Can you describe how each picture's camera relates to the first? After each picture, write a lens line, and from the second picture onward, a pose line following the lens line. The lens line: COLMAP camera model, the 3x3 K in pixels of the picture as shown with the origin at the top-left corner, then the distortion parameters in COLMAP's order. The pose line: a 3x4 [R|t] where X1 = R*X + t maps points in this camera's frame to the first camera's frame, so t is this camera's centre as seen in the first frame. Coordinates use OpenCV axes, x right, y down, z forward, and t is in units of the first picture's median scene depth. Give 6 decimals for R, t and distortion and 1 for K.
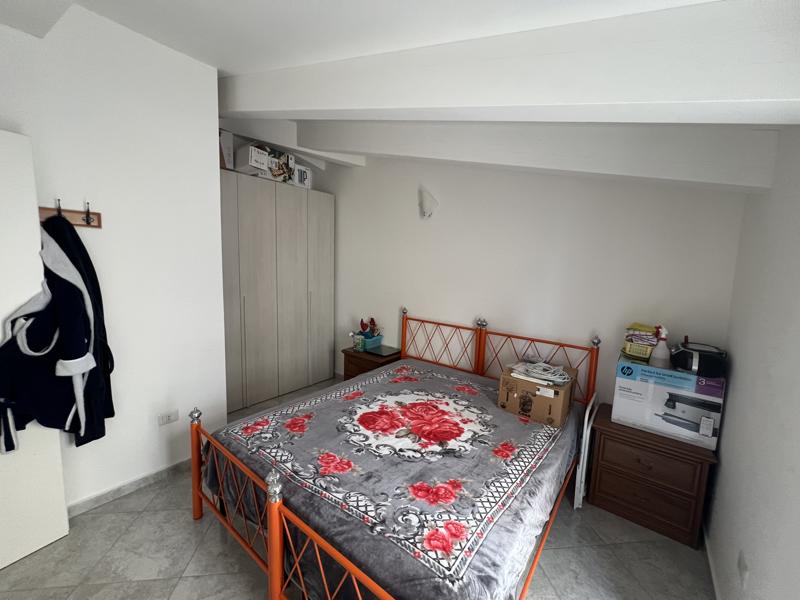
lens RADIAL K [[321.5, 0, 398.4], [0, 321.5, 299.1], [0, 0, 1]] dist [0.000867, -0.000163]
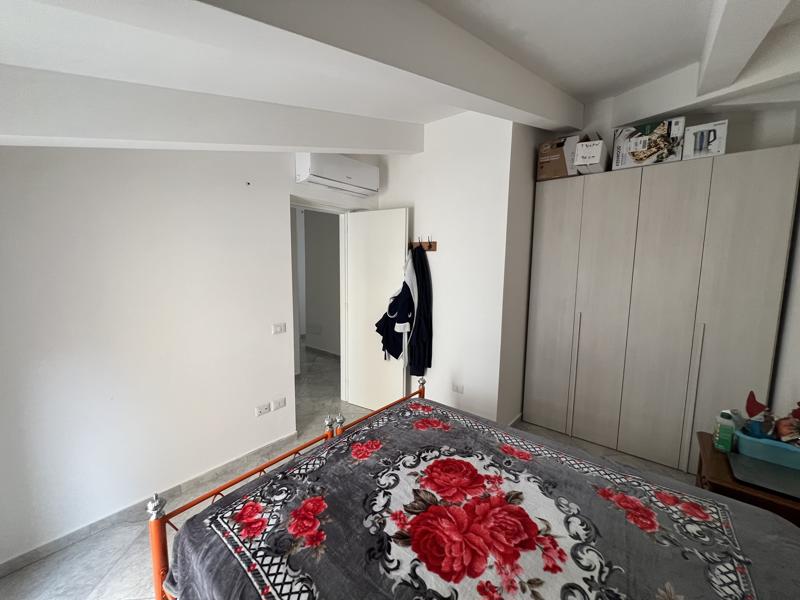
lens RADIAL K [[321.5, 0, 397.9], [0, 321.5, 298.5], [0, 0, 1]] dist [0.000867, -0.000163]
pose [[-0.027273, 0.076982, -0.996659, 0.710912], [-0.130013, 0.988288, 0.079893, -0.088584], [0.991137, 0.131758, -0.016945, 0.868268]]
